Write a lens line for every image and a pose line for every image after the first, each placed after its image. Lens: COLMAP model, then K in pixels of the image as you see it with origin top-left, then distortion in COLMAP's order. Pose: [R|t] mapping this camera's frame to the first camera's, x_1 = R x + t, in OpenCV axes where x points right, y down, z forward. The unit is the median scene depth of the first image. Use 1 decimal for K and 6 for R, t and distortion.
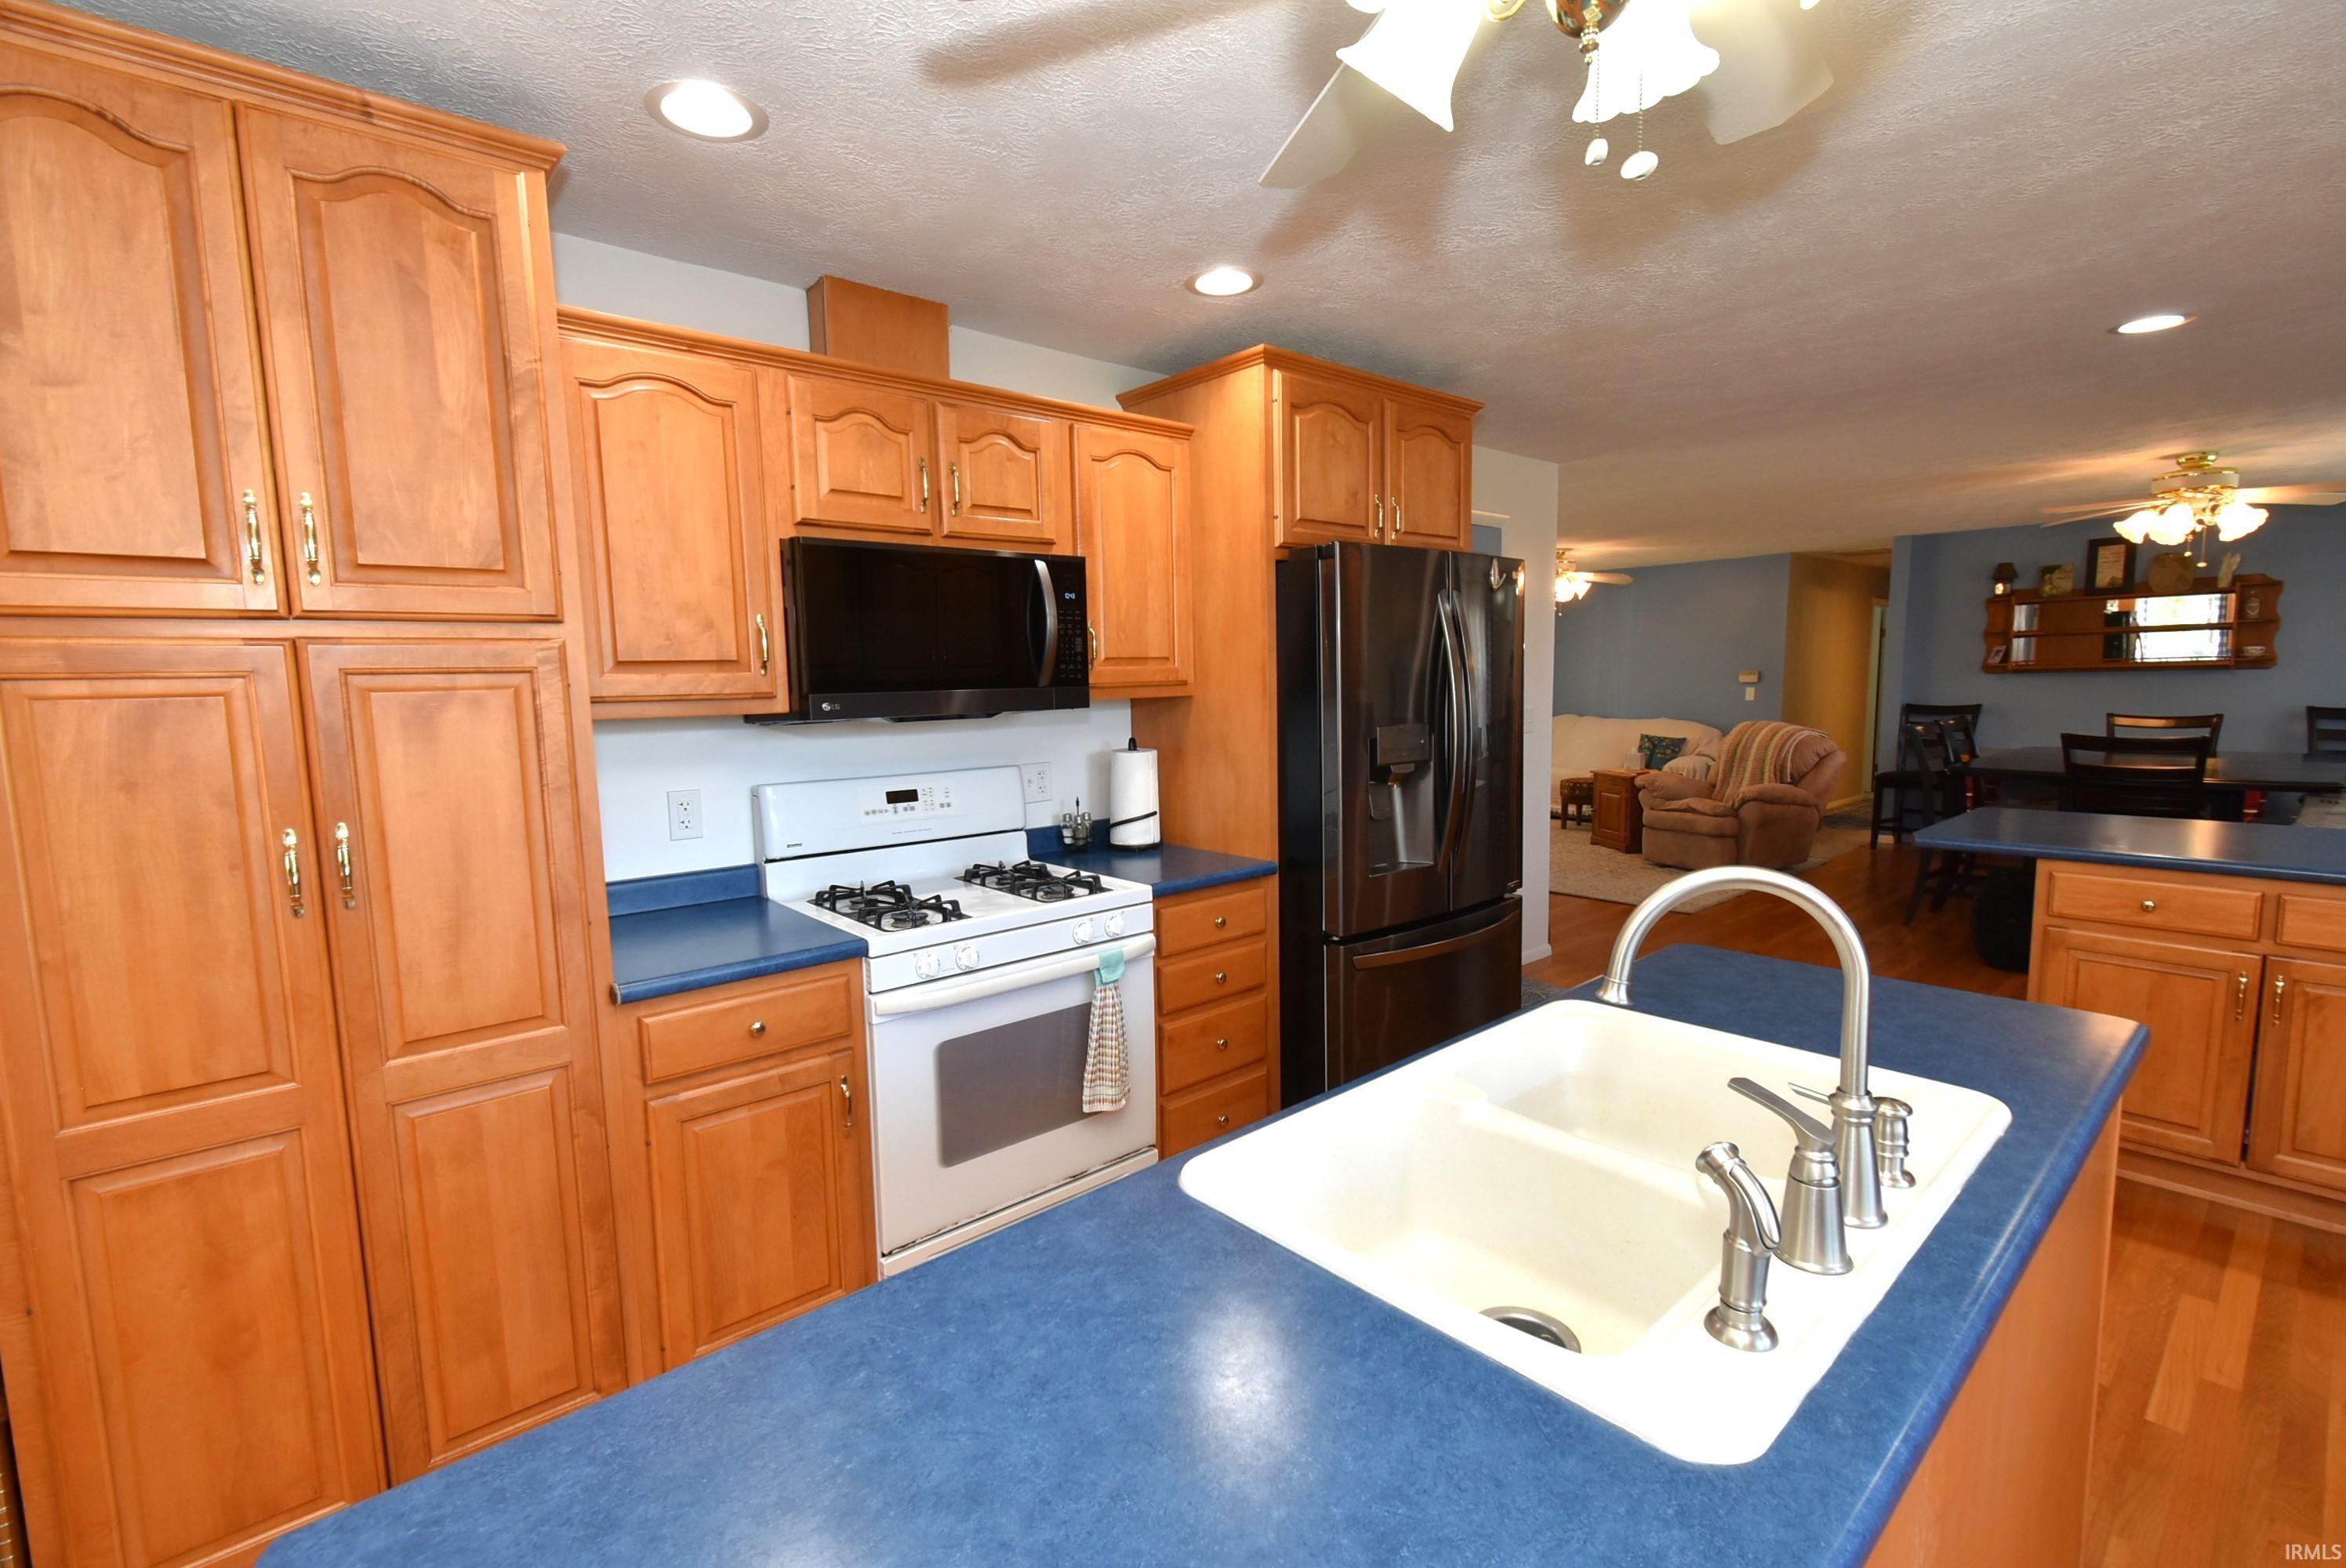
lens RADIAL K [[1034.9, 0, 1188.0], [0, 1034.9, 788.5], [0, 0, 1]] dist [0.007892, -0.003124]
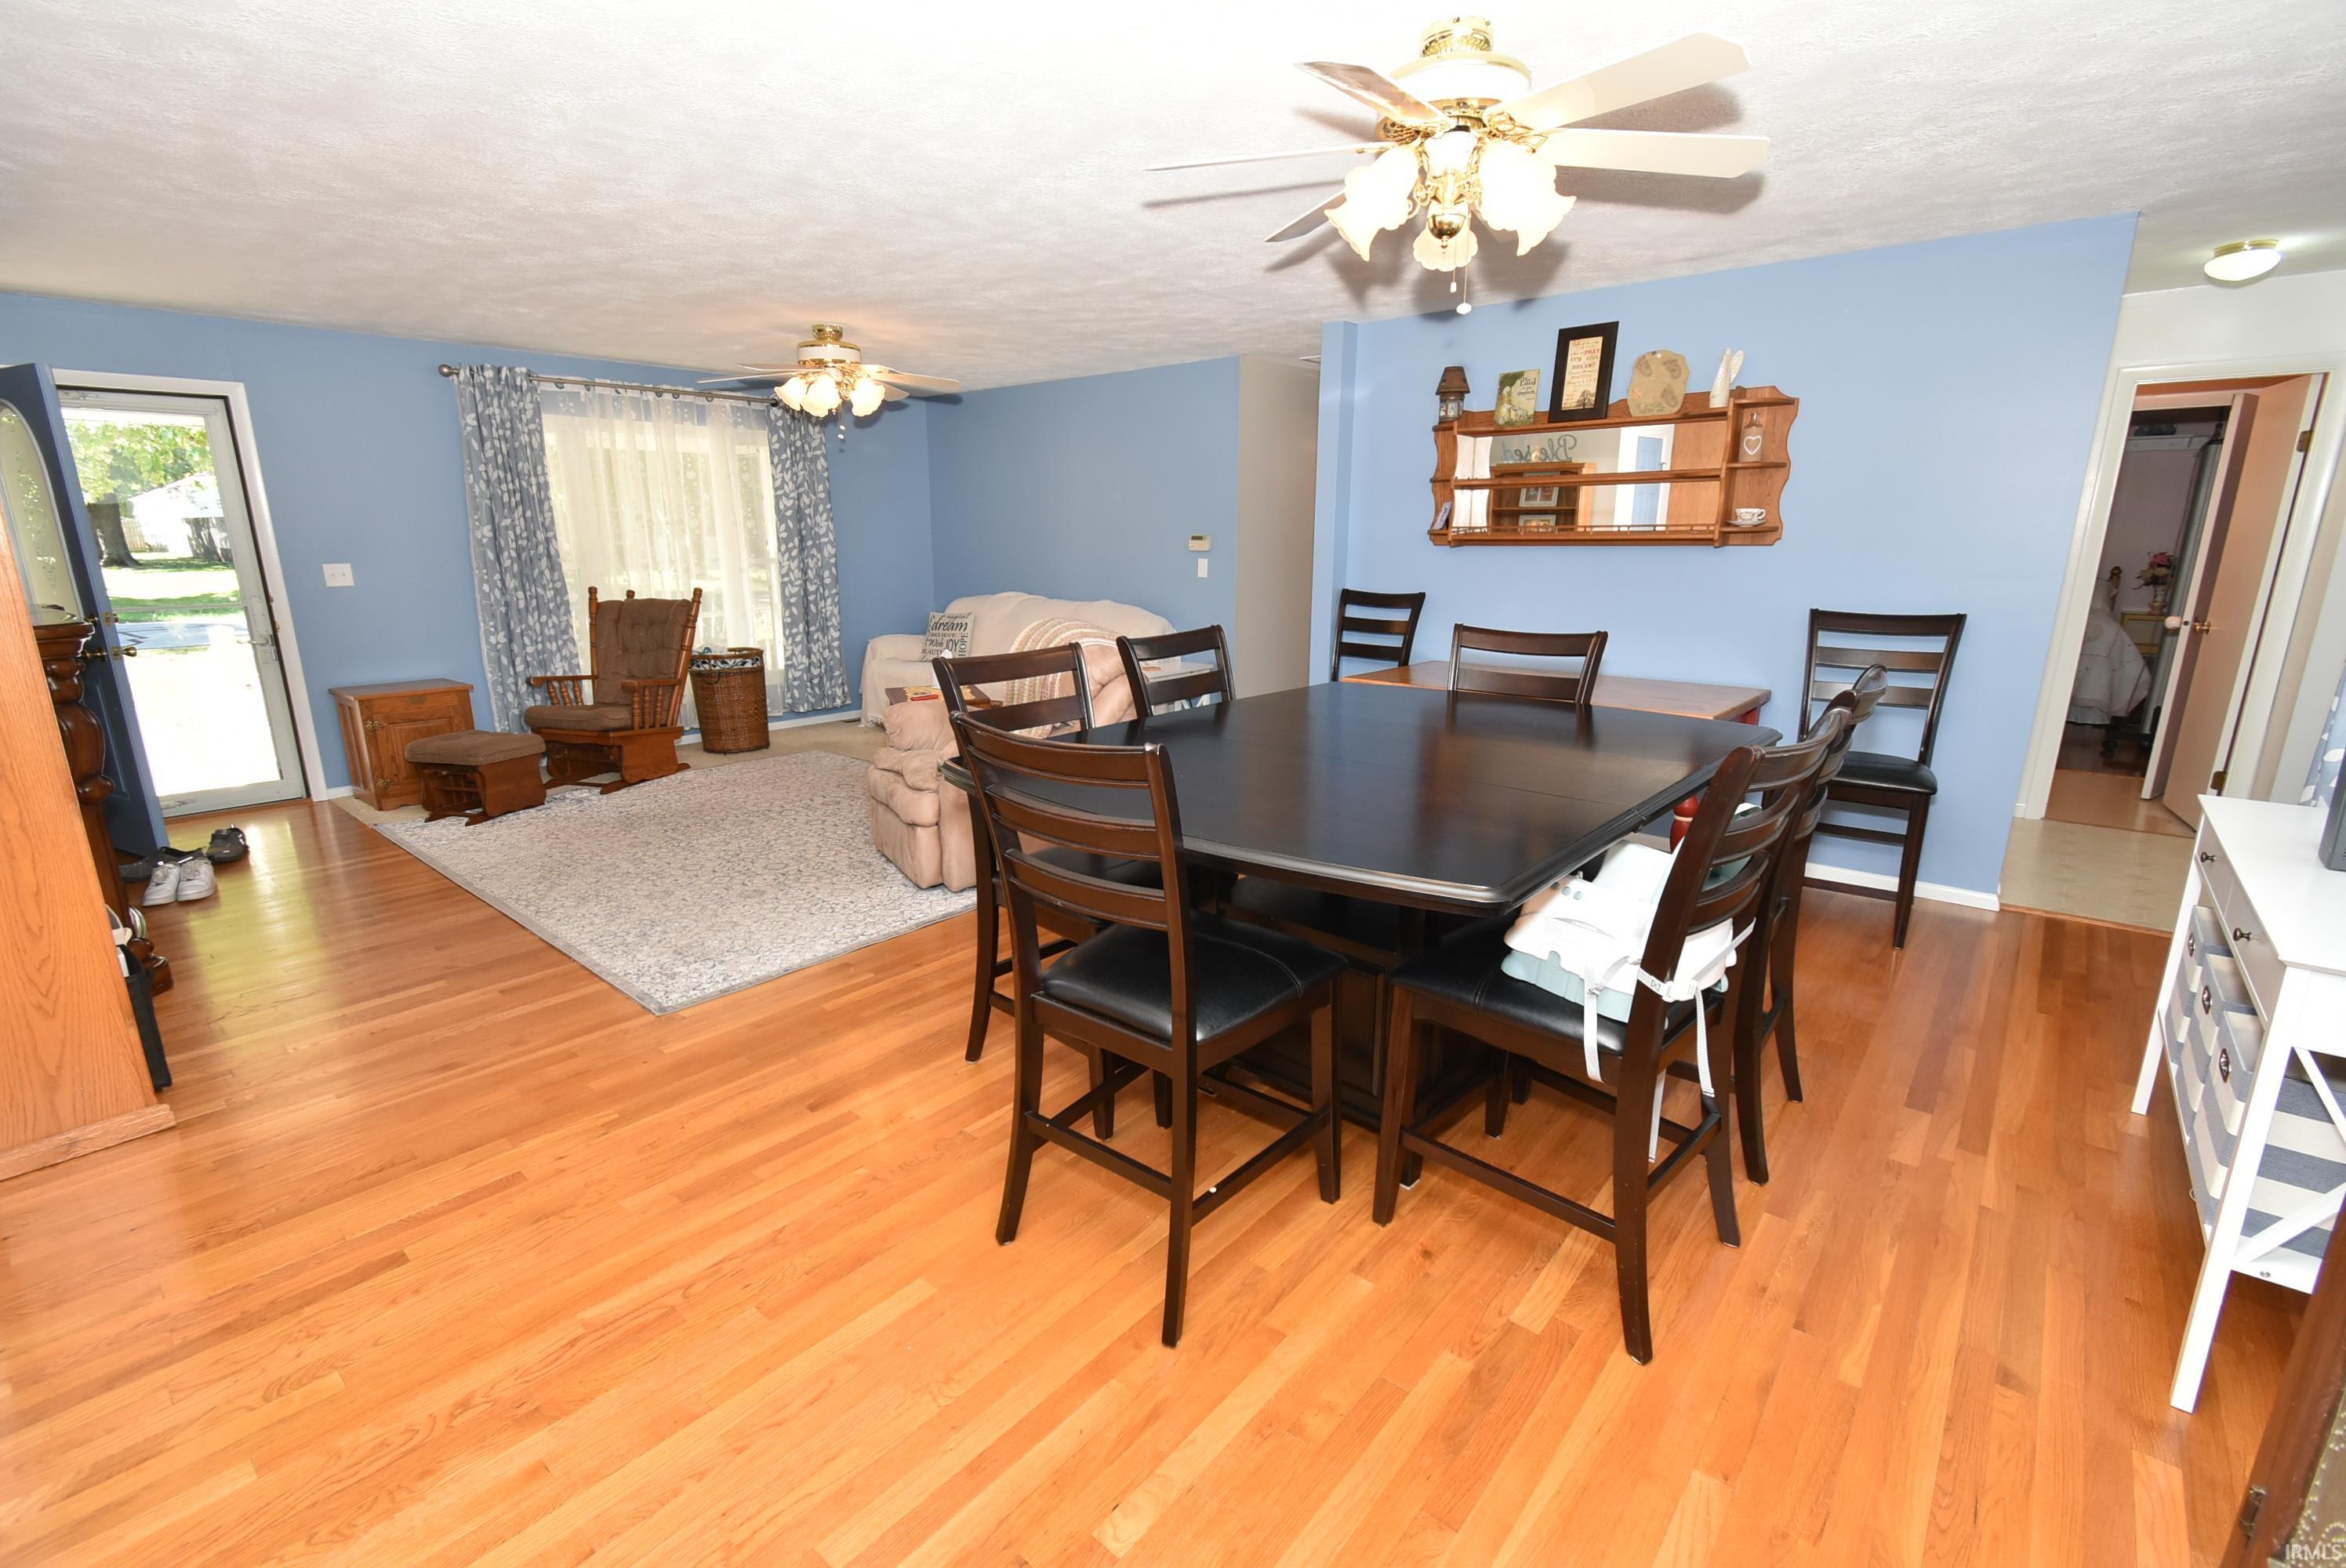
lens RADIAL K [[1034.9, 0, 1174.9], [0, 1034.9, 780.9], [0, 0, 1]] dist [0.007892, -0.003124]
pose [[0.988219, -0.019221, 0.151834, 0.524251], [-0.000672, 0.991528, 0.129889, -0.049061], [-0.153044, -0.128461, 0.979834, 0.376685]]
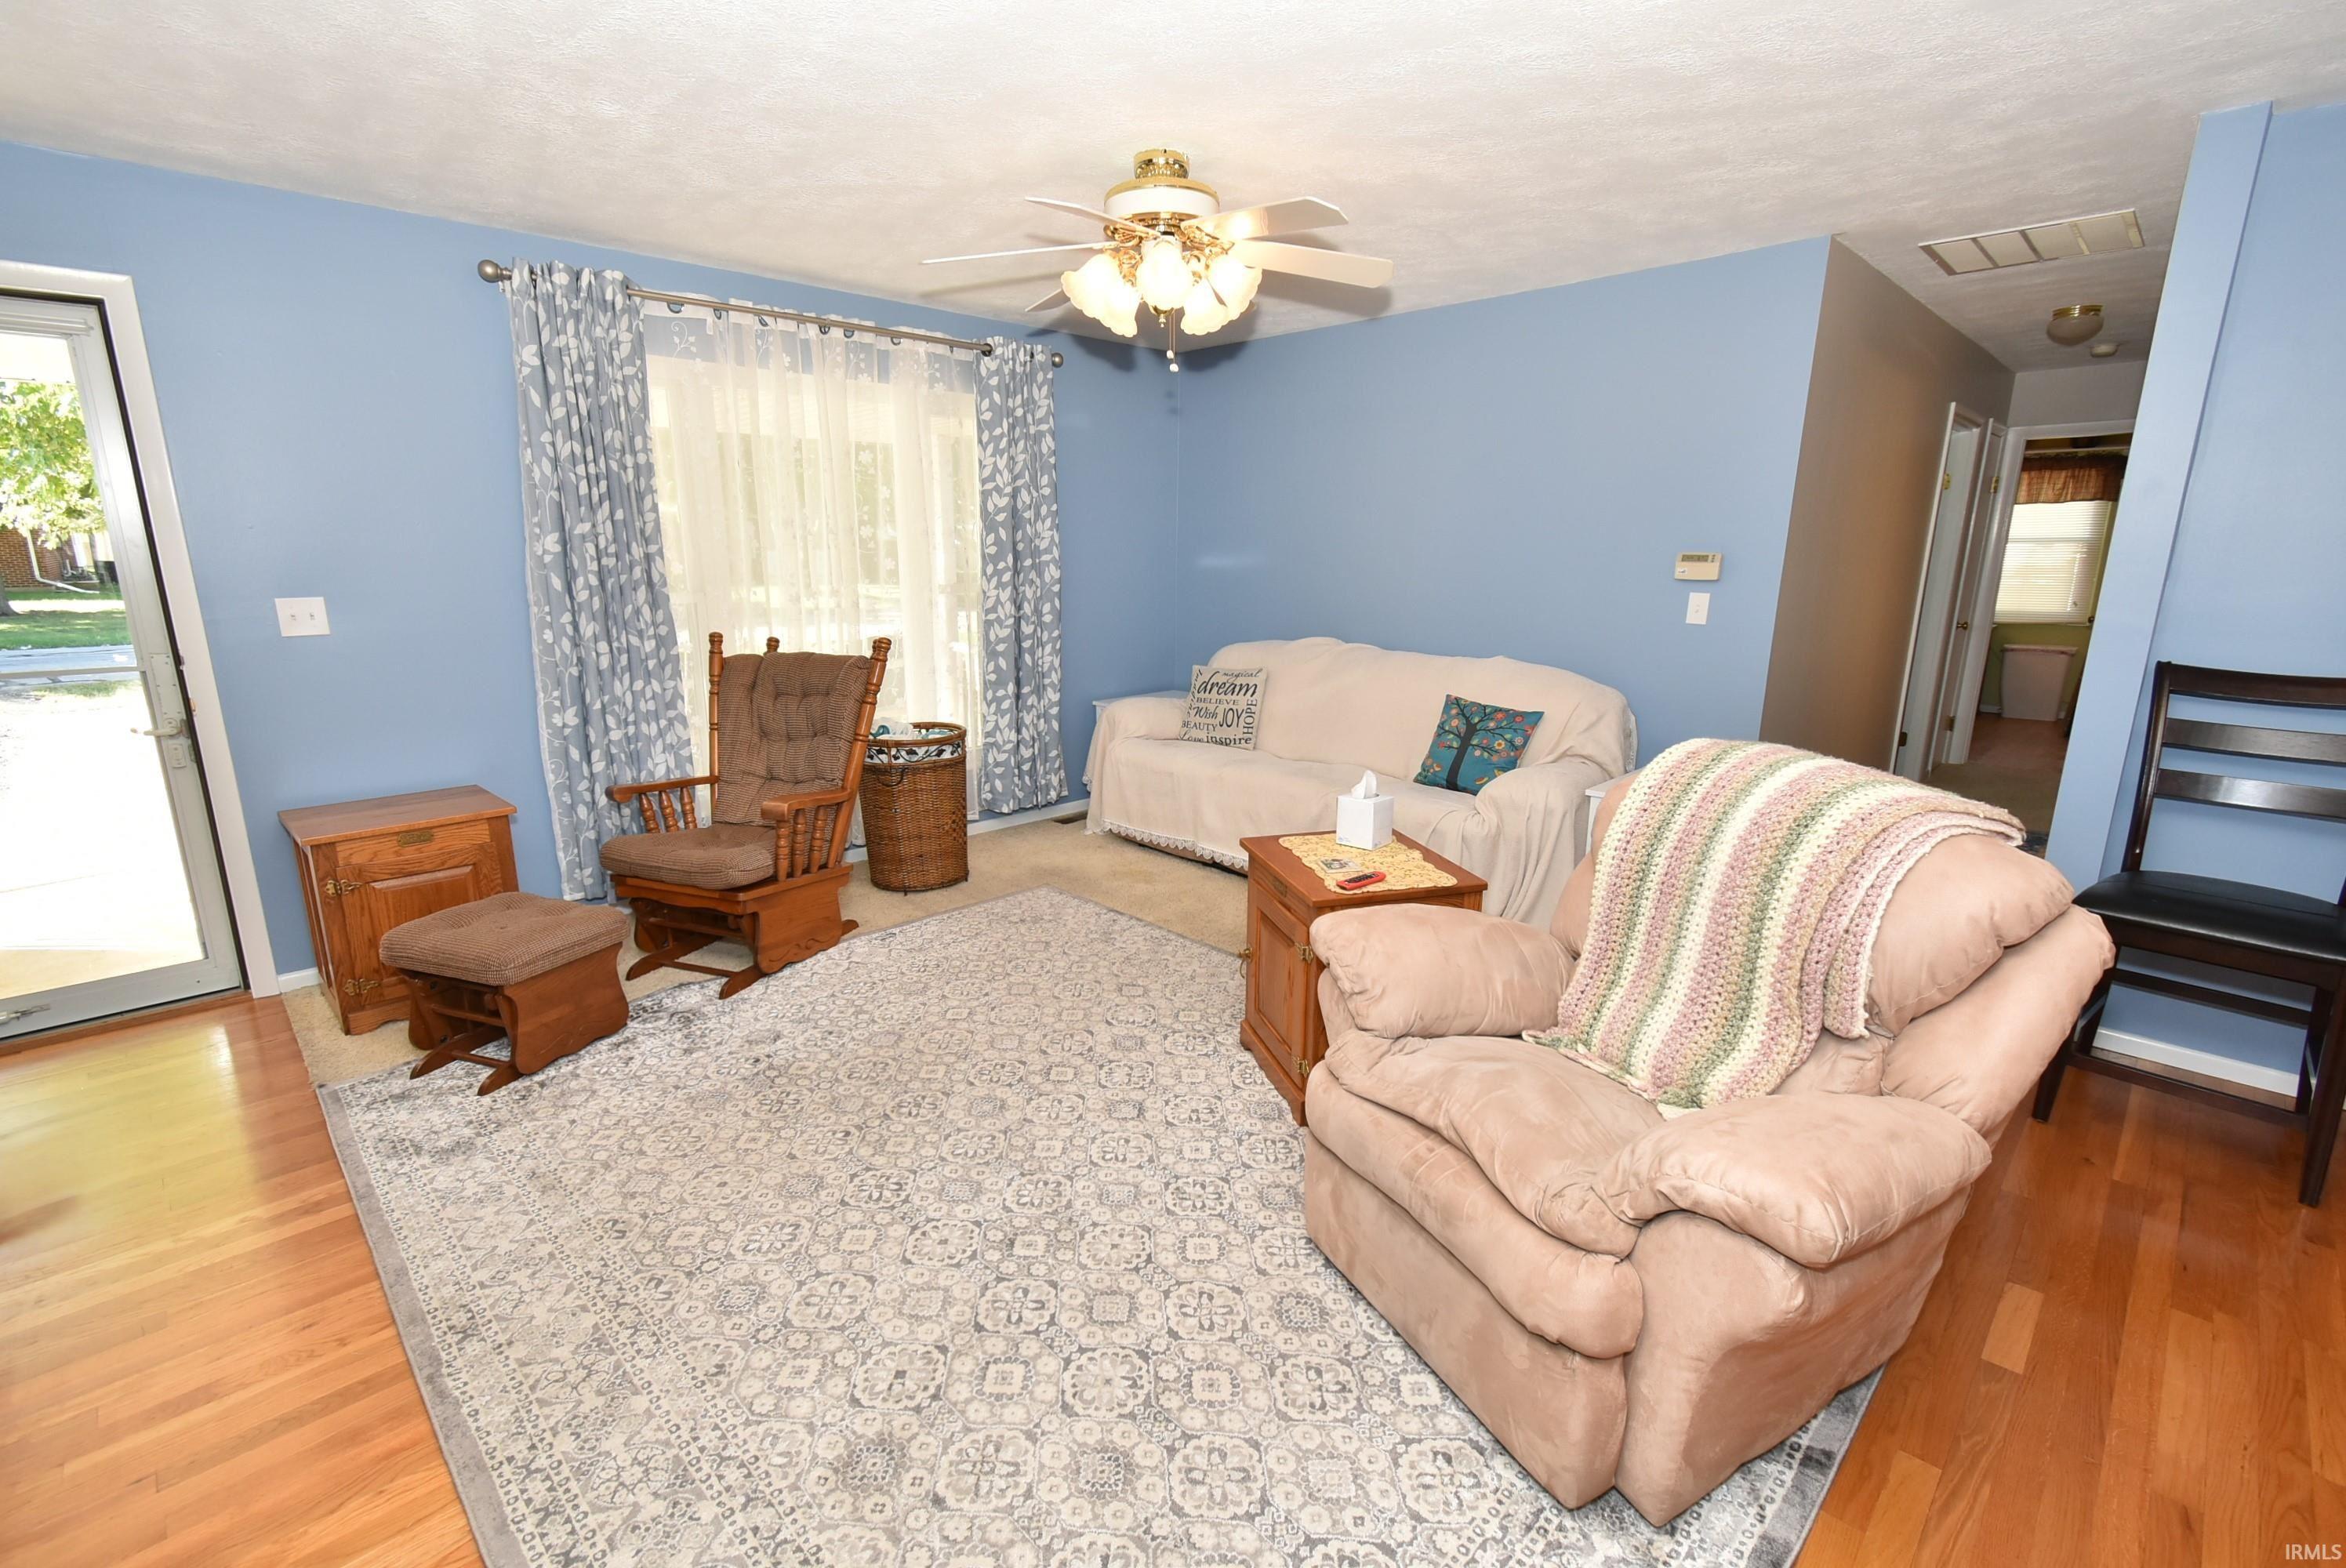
lens RADIAL K [[1034.9, 0, 1172.0], [0, 1034.9, 778.4], [0, 0, 1]] dist [0.007892, -0.003124]
pose [[0.997472, 0.005167, 0.070873, 0.381138], [-0.013266, 0.993360, 0.114284, -0.085296], [-0.069812, -0.114935, 0.990917, 0.750943]]
